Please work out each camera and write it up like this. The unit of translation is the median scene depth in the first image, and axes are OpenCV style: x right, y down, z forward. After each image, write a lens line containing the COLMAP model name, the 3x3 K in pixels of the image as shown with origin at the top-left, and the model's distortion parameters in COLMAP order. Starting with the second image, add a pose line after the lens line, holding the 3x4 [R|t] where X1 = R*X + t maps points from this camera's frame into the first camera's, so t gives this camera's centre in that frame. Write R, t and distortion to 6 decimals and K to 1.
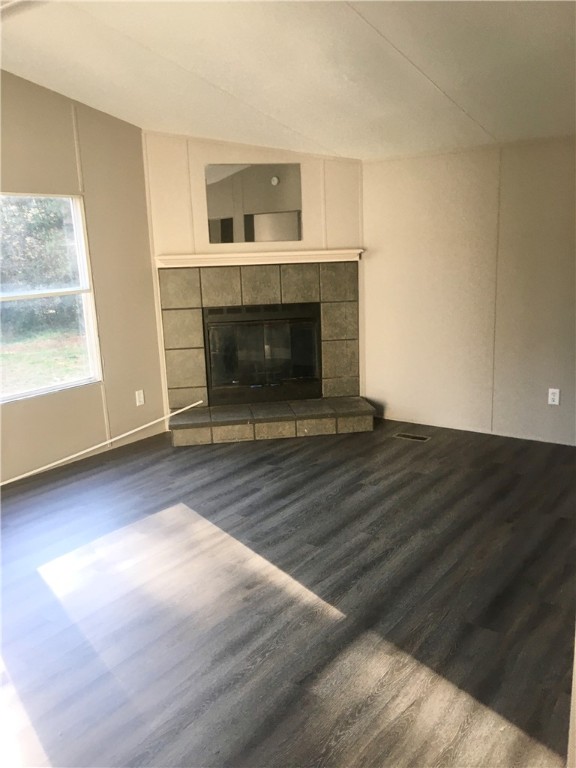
lens RADIAL K [[649.3, 0, 294.4], [0, 649.3, 381.5], [0, 0, 1]] dist [0.031675, 0.006766]
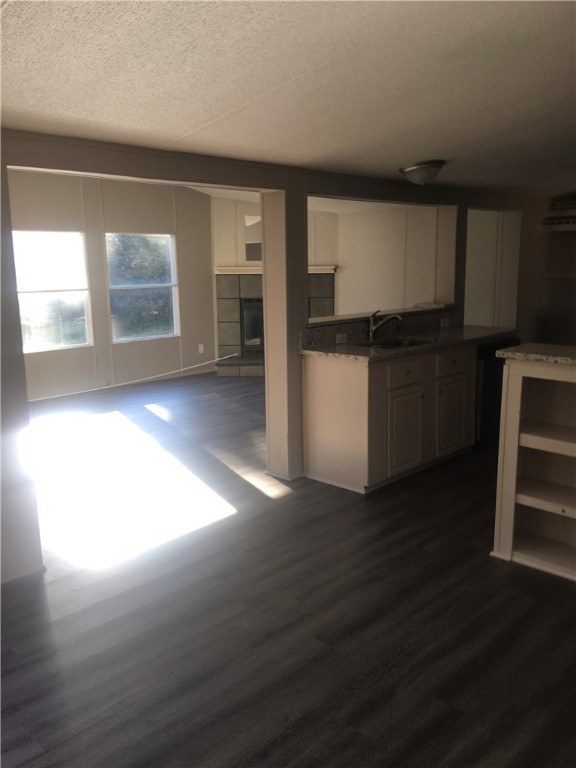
lens RADIAL K [[649.3, 0, 284.5], [0, 649.3, 386.7], [0, 0, 1]] dist [0.031675, 0.006766]
pose [[0.986715, 0.053144, -0.153520, 0.245957], [-0.056014, 0.998326, -0.014428, 0.135847], [0.152496, 0.022835, 0.988040, -0.657532]]
